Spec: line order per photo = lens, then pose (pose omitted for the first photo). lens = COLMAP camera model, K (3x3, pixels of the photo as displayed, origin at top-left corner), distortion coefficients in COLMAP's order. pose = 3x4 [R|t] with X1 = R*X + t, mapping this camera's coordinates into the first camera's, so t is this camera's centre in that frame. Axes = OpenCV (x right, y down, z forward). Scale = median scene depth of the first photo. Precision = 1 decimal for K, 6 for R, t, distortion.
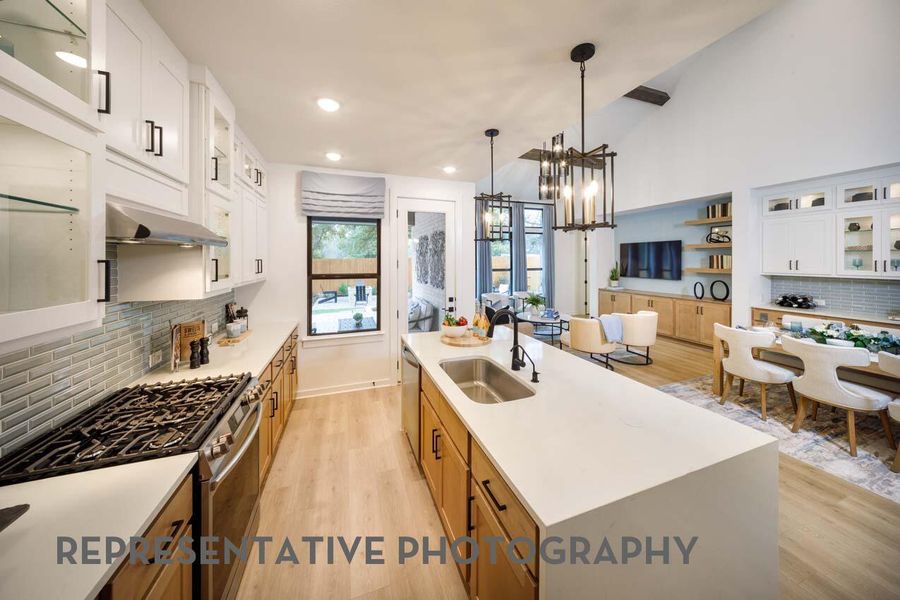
lens RADIAL K [[299.6, 0, 448.9], [0, 299.6, 260.5], [0, 0, 1]] dist [-0.006744, -0.000162]
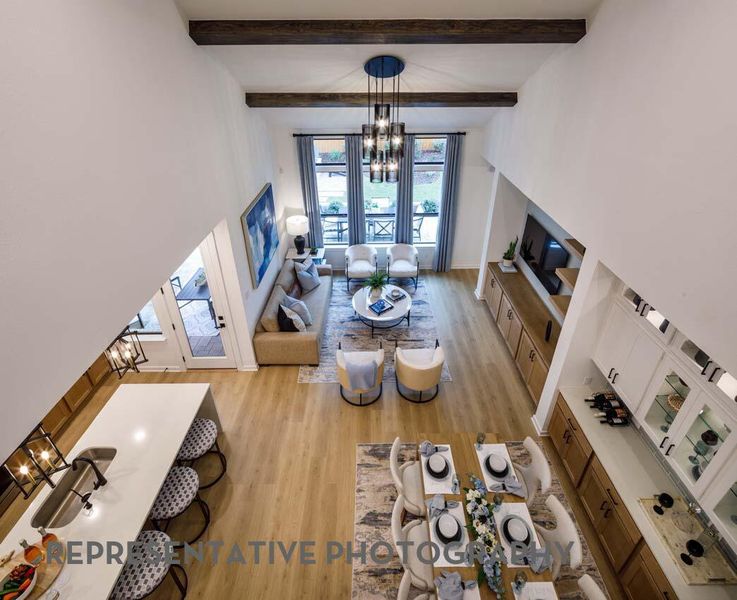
lens RADIAL K [[362.6, 0, 364.3], [0, 362.6, 237.2], [0, 0, 1]] dist [0.002187, 0.000019]
pose [[0.938786, 0.141861, -0.313935, 0.645265], [0.016506, 0.891710, 0.452306, -0.534837], [0.344104, -0.429801, 0.834784, 0.162204]]
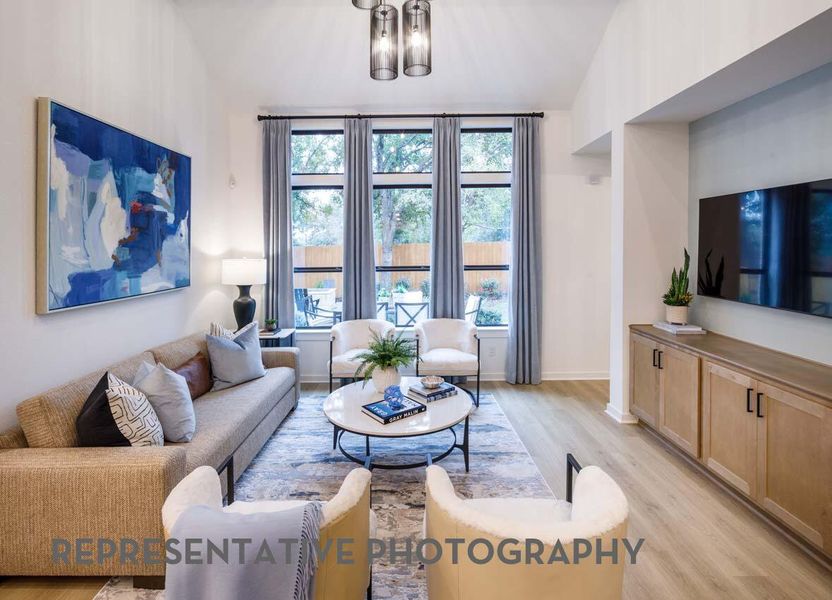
lens RADIAL K [[410.6, 0, 409.2], [0, 410.6, 248.1], [0, 0, 1]] dist [0.006346, -0.000481]
pose [[0.942737, -0.003703, -0.333518, 0.551147], [0.004662, 0.999987, 0.002074, -0.002380], [0.333506, -0.003510, 0.942742, 0.583174]]
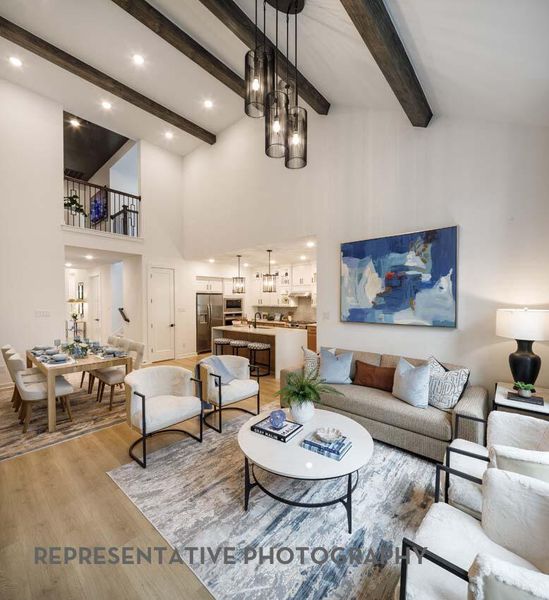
lens RADIAL K [[264.3, 0, 274.6], [0, 264.3, 302.6], [0, 0, 1]] dist [-0.002992, -0.000379]
pose [[-0.870363, 0.007094, -0.492360, 0.586689], [0.002778, 0.999951, 0.009498, 0.001789], [0.492404, 0.006899, -0.870340, 1.431221]]
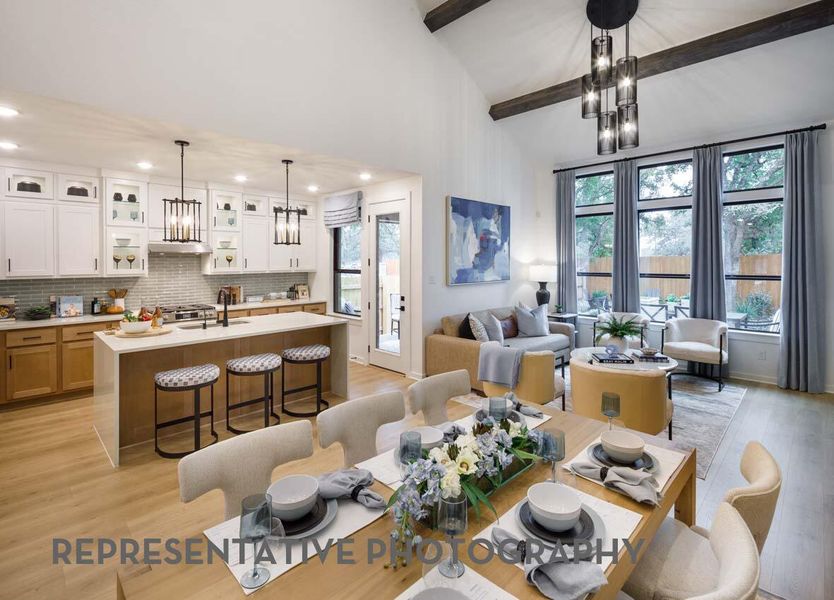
lens RADIAL K [[395.9, 0, 415.6], [0, 395.9, 261.0], [0, 0, 1]] dist [0.003649, -0.001290]
pose [[0.425984, 0.004194, -0.904721, 0.917651], [0.001064, 0.999986, 0.005137, -0.000530], [0.904730, -0.003151, 0.425974, 0.360396]]
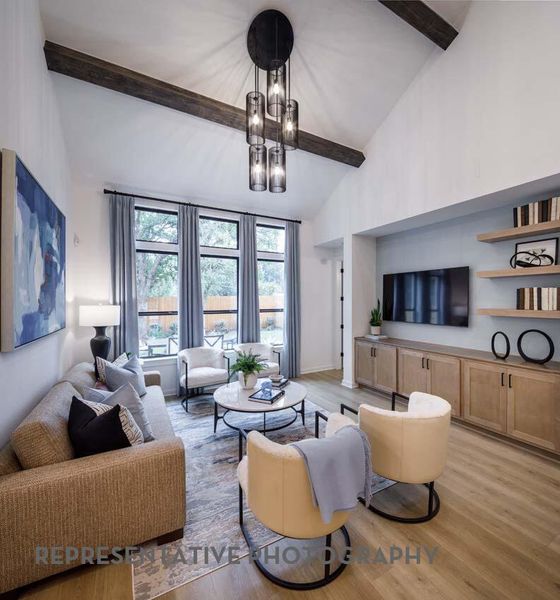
lens RADIAL K [[276.2, 0, 284.1], [0, 276.2, 303.7], [0, 0, 1]] dist [0.004318, -0.001299]
pose [[0.986254, -0.001624, 0.165228, 0.300464], [0.000020, 0.999953, 0.009710, 0.009233], [-0.165236, -0.009573, 0.986208, 0.504325]]
